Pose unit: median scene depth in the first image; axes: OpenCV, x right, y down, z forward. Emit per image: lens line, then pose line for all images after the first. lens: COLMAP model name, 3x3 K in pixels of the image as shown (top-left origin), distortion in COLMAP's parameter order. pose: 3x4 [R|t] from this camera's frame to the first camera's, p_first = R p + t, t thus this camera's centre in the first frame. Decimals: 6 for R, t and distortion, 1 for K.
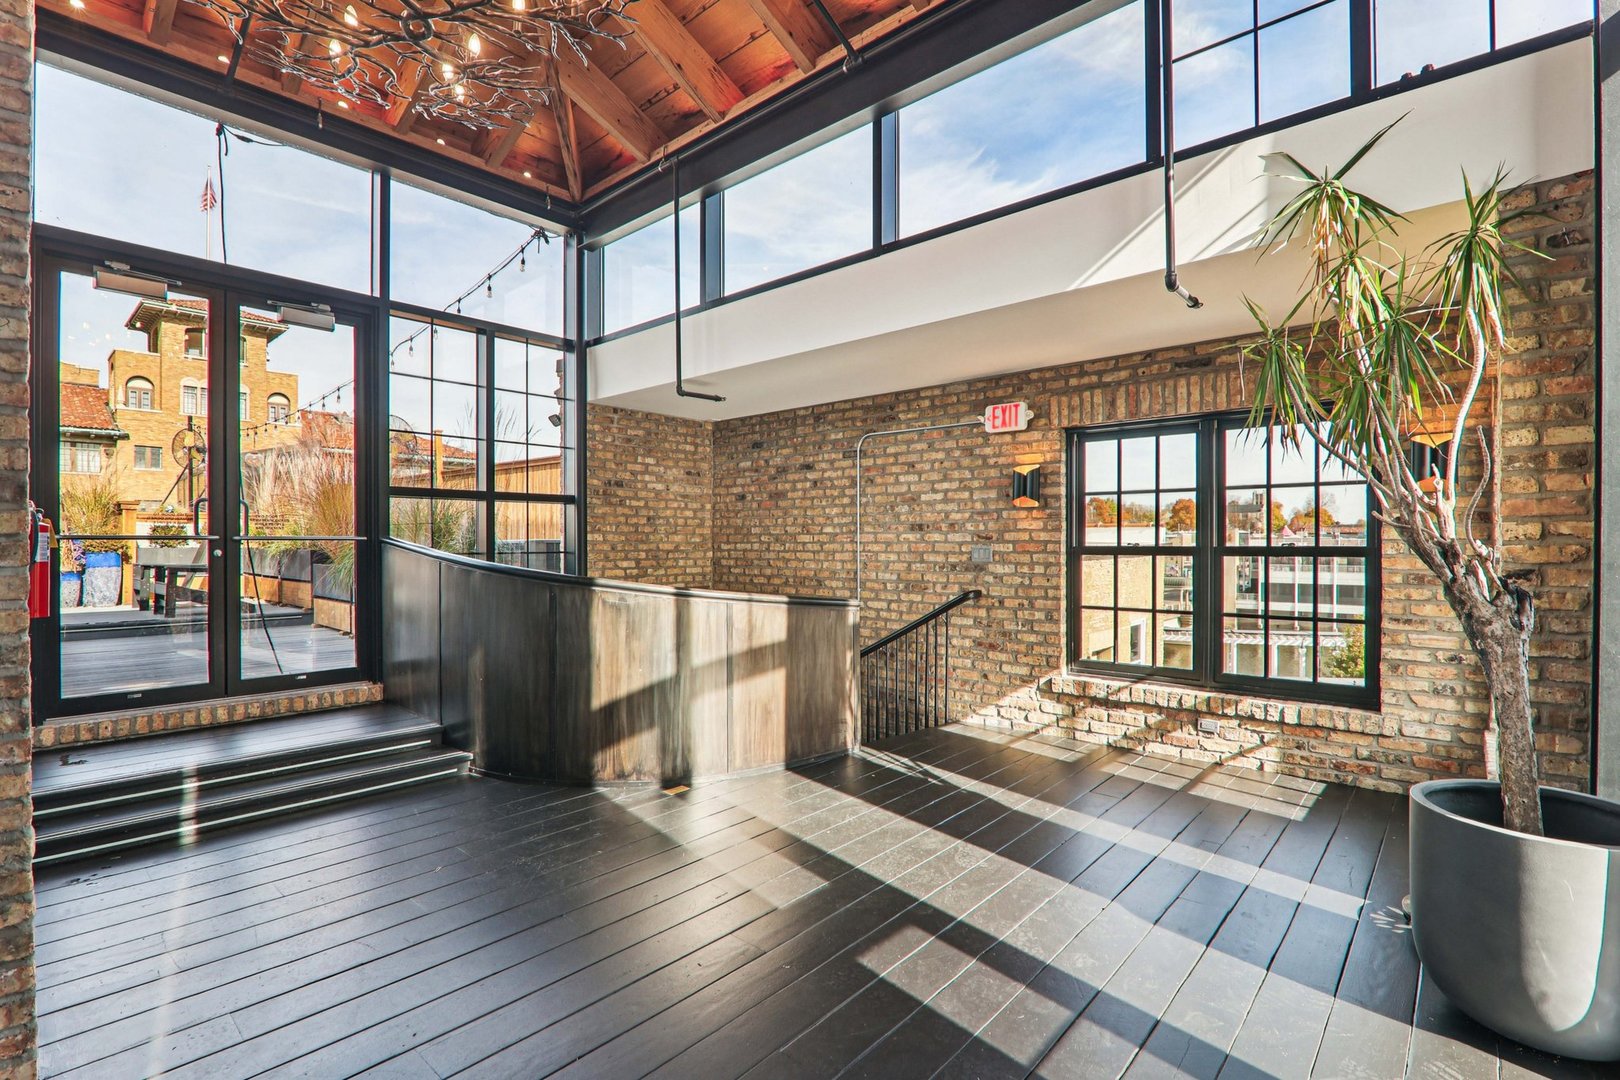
lens RADIAL K [[746.5, 0, 802.3], [0, 746.5, 545.2], [0, 0, 1]] dist [-0.024574, 0.002929]
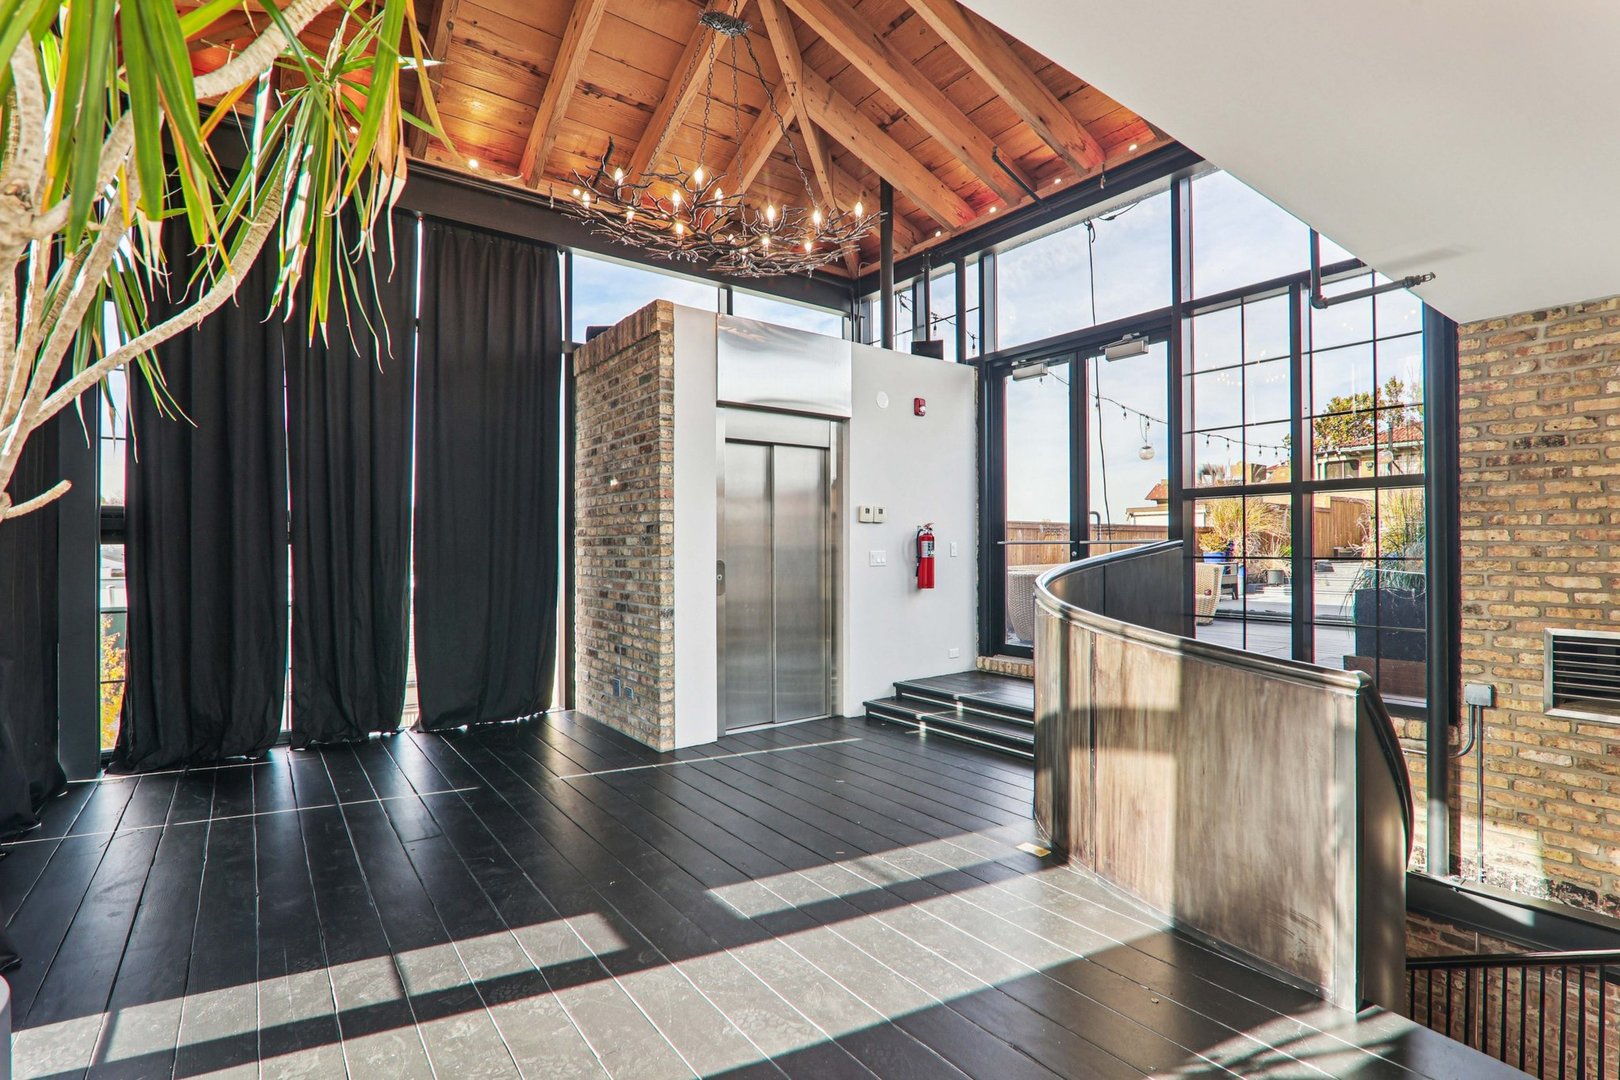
lens RADIAL K [[746.5, 0, 812.1], [0, 746.5, 533.8], [0, 0, 1]] dist [-0.024574, 0.002929]
pose [[-0.179734, -0.013398, -0.983624, 0.415067], [0.001928, 0.999901, -0.013972, -0.004449], [0.983713, -0.004407, -0.179690, 0.555054]]
